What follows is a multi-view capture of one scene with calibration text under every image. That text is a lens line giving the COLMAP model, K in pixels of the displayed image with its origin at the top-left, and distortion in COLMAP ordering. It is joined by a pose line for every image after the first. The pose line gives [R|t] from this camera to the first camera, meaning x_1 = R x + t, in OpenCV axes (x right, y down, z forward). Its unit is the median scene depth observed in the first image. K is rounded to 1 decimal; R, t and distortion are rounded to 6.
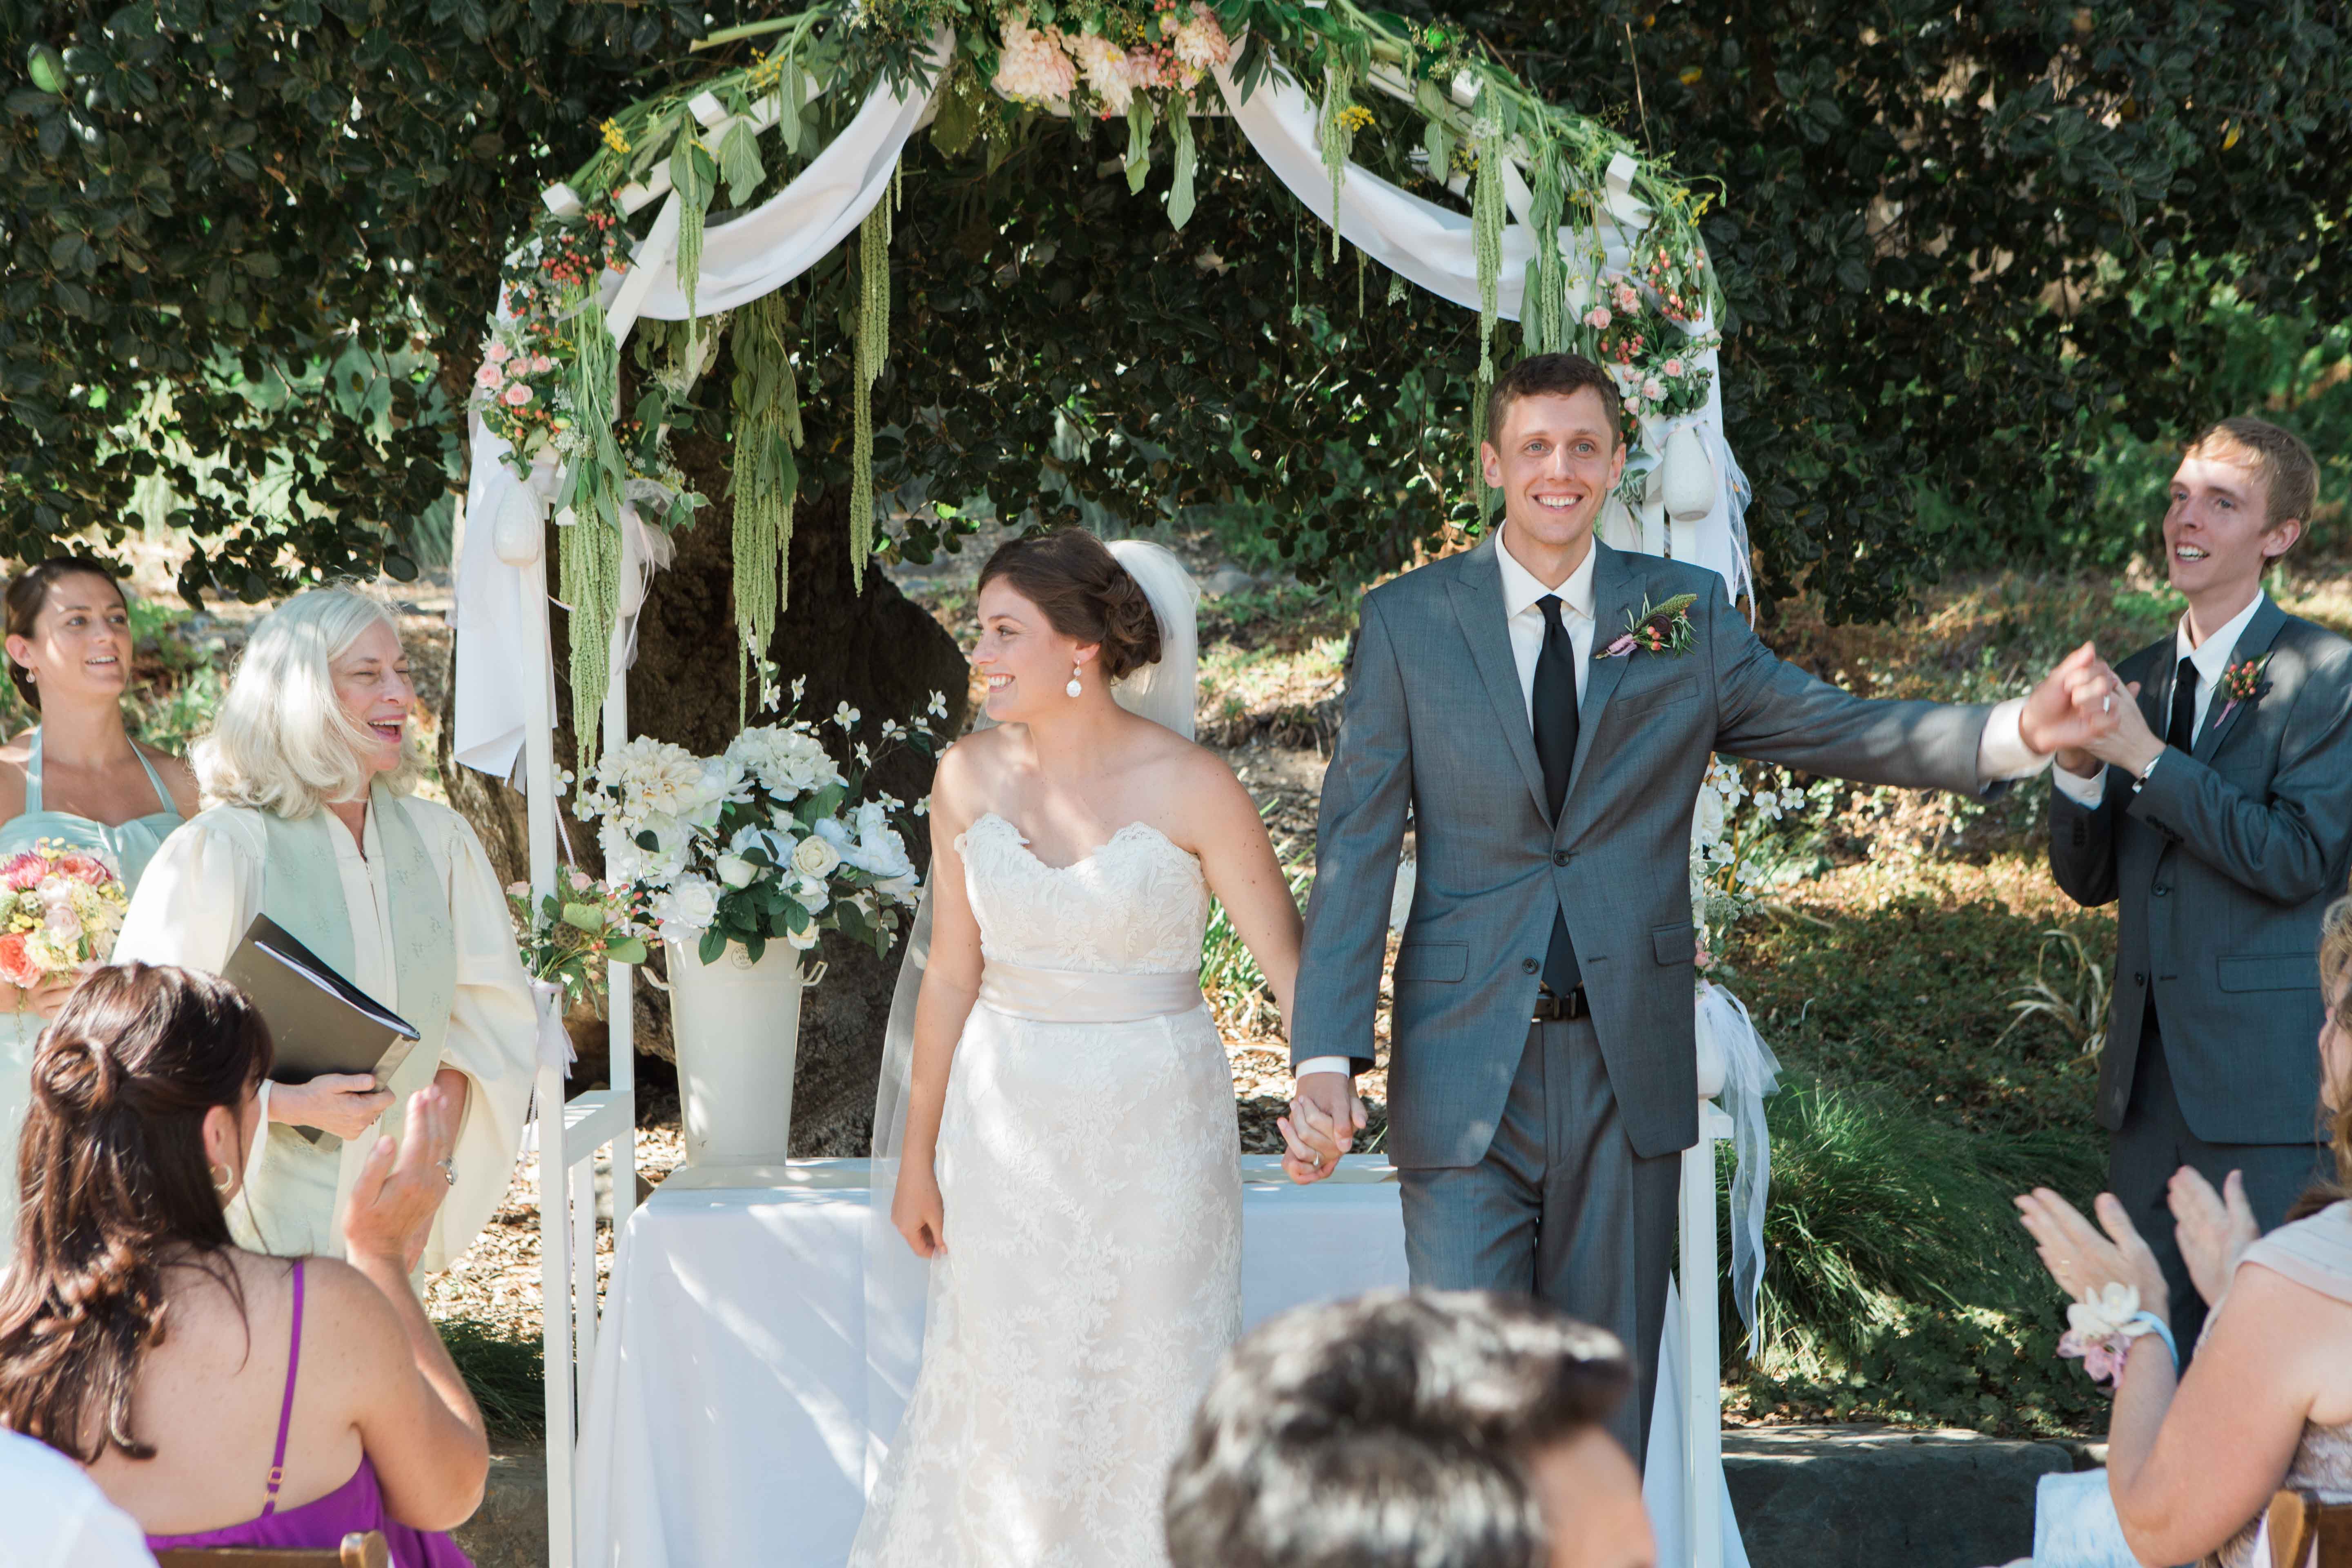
lens RADIAL K [[4084.9, 0, 1176.7], [0, 4084.9, 792.9], [0, 0, 1]] dist [0.028549, 0.000000]
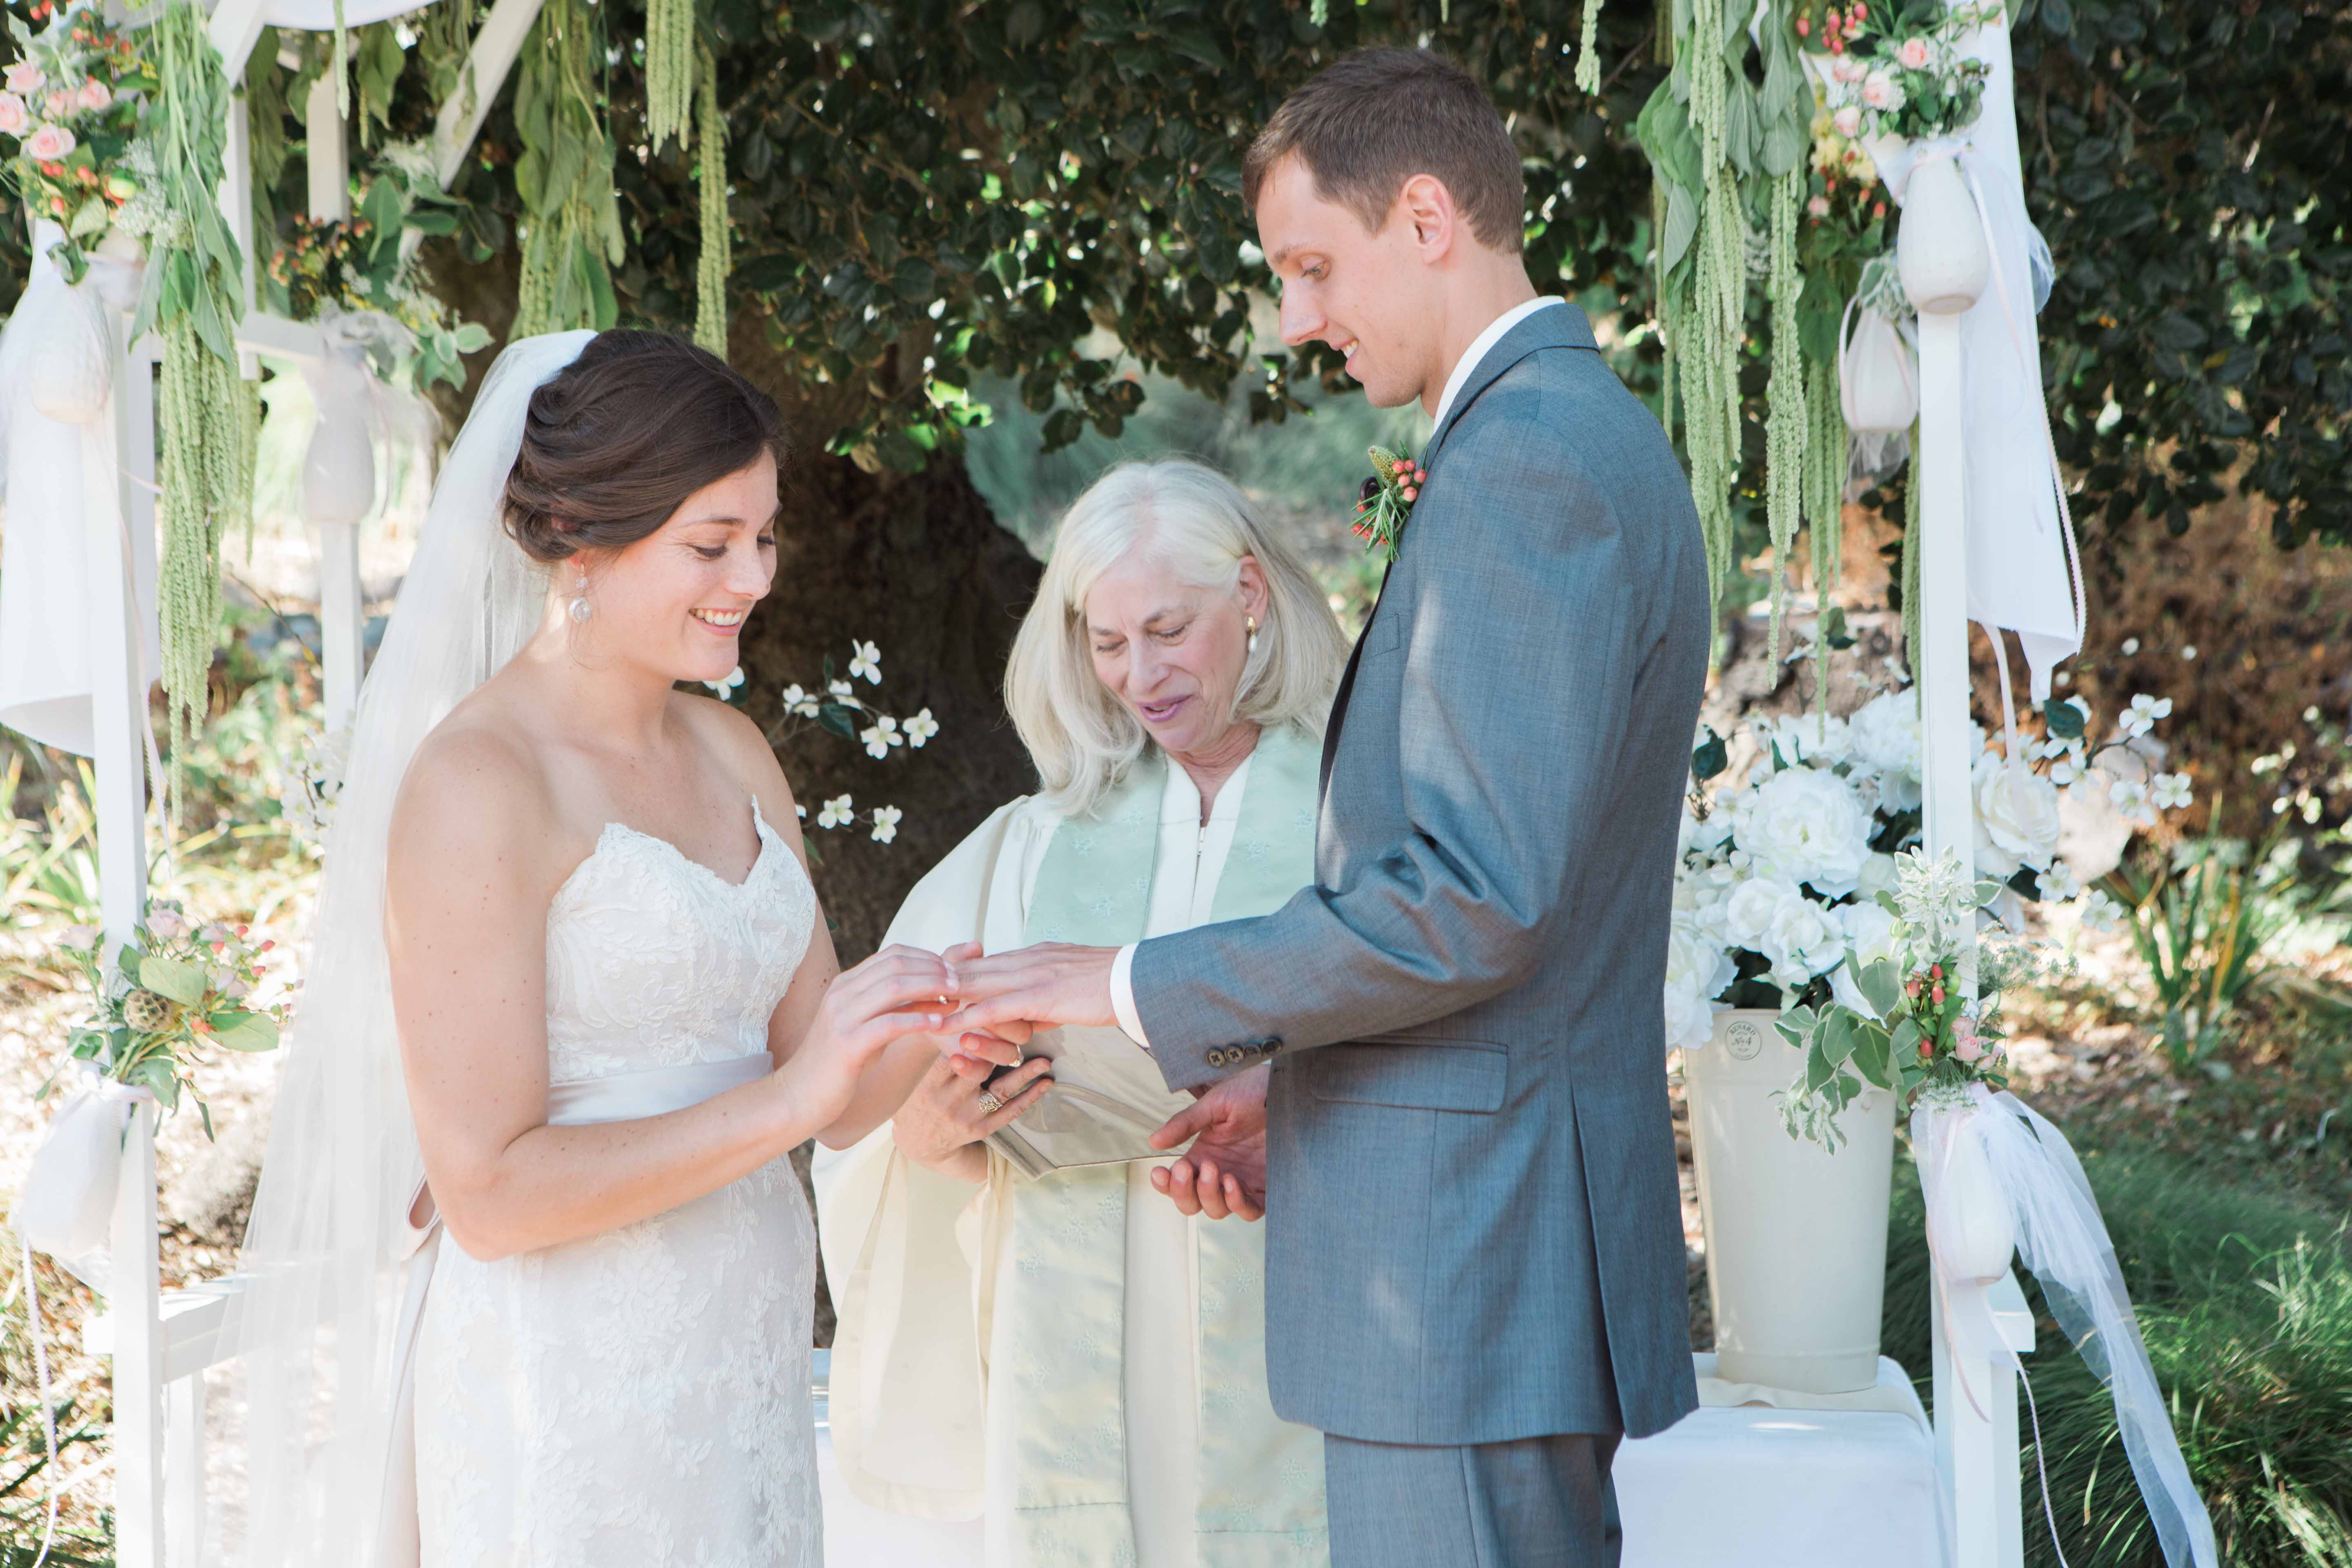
lens RADIAL K [[4602.7, 0, 1175.2], [0, 4602.7, 766.5], [0, 0, 1]] dist [0.185694, 0.000000]
pose [[0.993517, -0.006559, -0.113495, 0.089119], [0.004064, 0.999745, -0.022202, 0.014128], [0.113612, 0.021597, 0.993290, 0.313344]]
